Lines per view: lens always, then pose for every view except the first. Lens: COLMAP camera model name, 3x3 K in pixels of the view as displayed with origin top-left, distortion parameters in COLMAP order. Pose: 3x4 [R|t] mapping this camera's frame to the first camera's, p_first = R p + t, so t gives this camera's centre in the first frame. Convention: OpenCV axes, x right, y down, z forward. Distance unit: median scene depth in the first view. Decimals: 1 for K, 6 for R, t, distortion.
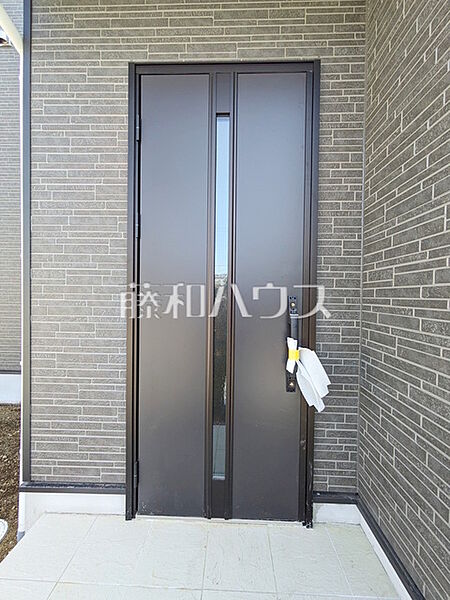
lens RADIAL K [[239.6, 0, 225.2], [0, 239.6, 299.0], [0, 0, 1]] dist [-0.002888, -0.000165]
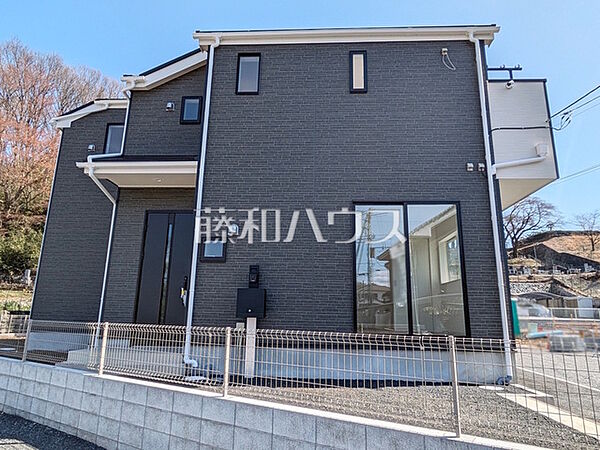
lens RADIAL K [[239.6, 0, 300.1], [0, 239.6, 224.8], [0, 0, 1]] dist [-0.002888, -0.000165]
pose [[0.999969, 0.003844, -0.006893, 1.910528], [-0.004894, 0.987199, -0.159420, -0.213232], [0.006192, 0.159449, 0.987187, -2.445768]]
